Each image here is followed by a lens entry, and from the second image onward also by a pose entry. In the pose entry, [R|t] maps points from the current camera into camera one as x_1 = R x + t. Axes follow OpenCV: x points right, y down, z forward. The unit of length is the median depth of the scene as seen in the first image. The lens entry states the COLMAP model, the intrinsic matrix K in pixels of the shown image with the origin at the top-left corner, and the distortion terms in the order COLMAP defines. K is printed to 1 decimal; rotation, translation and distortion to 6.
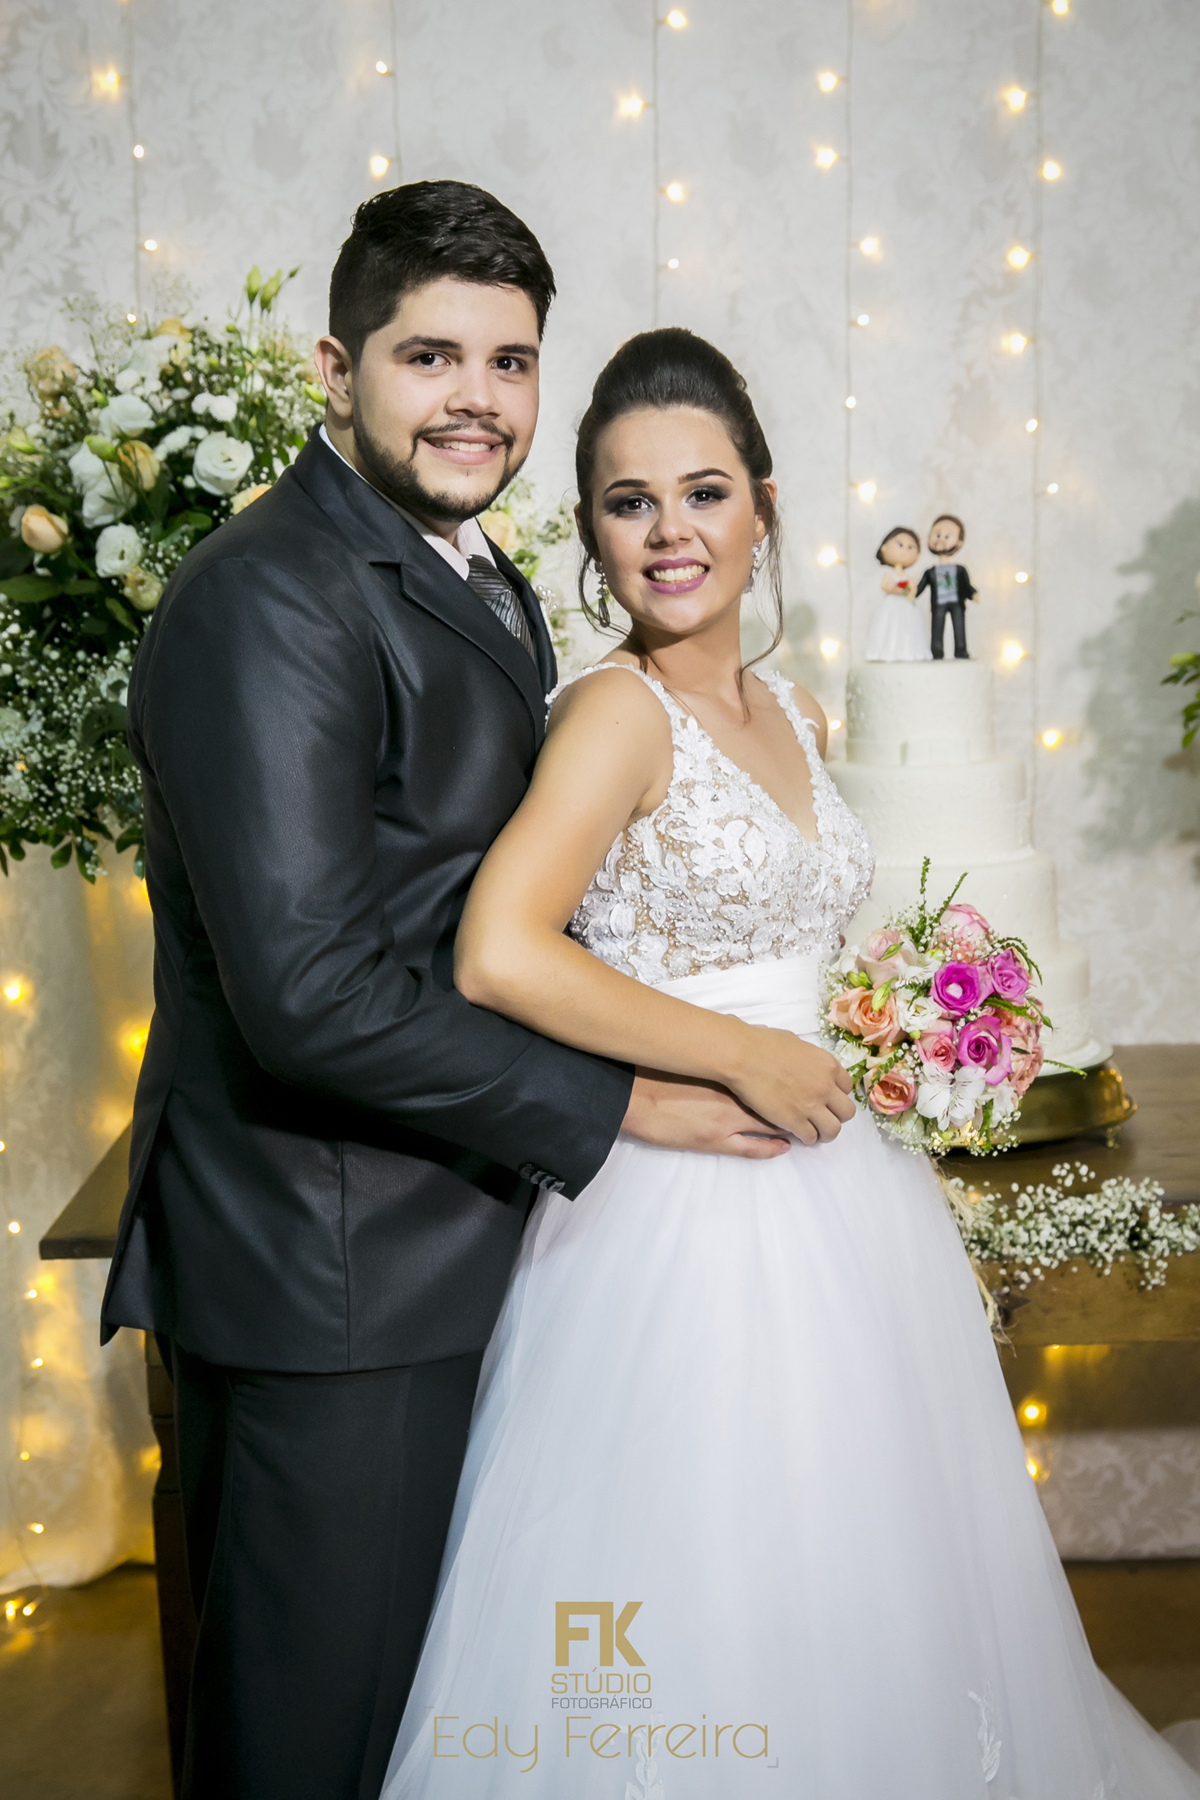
lens RADIAL K [[2811.3, 0, 611.3], [0, 2811.3, 885.7], [0, 0, 1]] dist [0.189312, 0.000000]
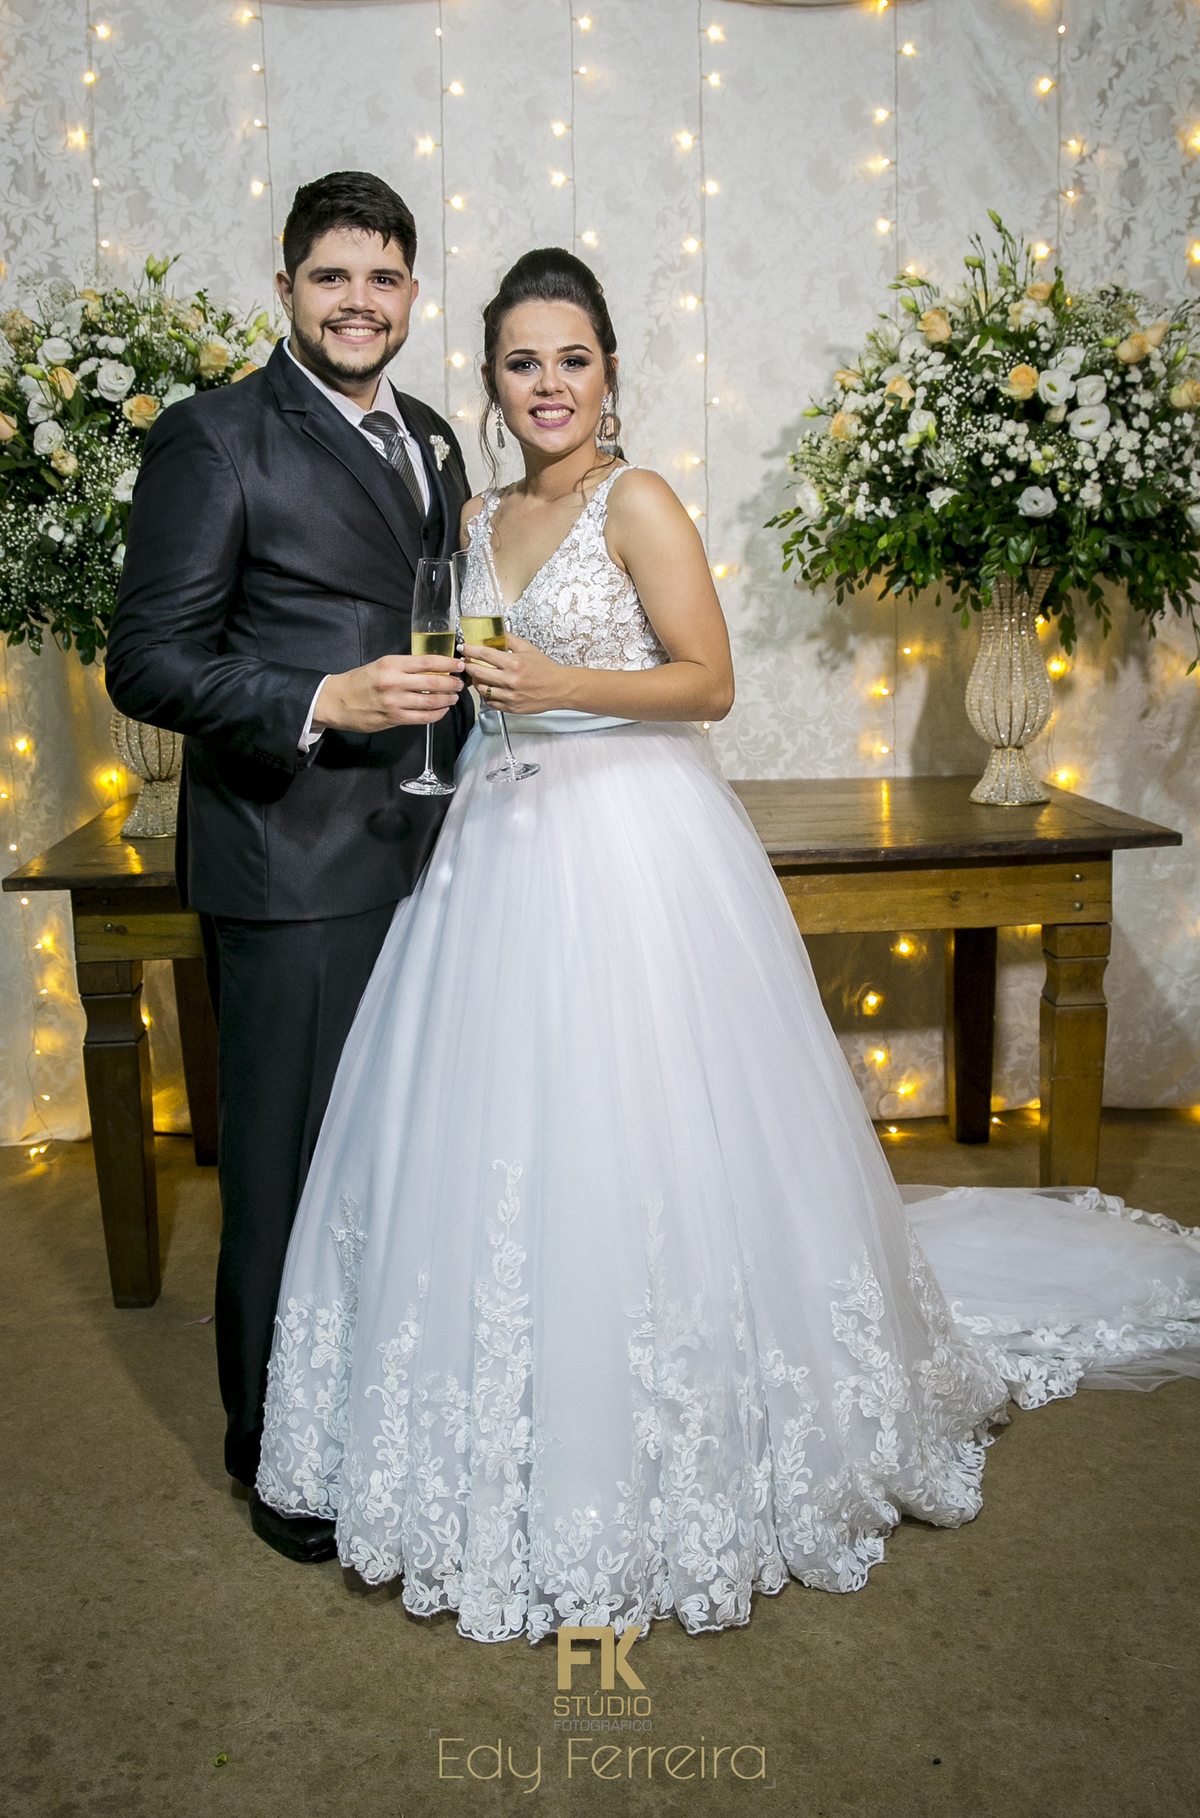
lens RADIAL K [[2232.7, 0, 594.2], [0, 2232.7, 848.7], [0, 0, 1]] dist [-0.024406, 0.000000]
pose [[0.999810, -0.004935, -0.018840, 0.114992], [0.005726, 0.999094, 0.042181, 0.044565], [0.018614, -0.042281, 0.998932, -0.174944]]
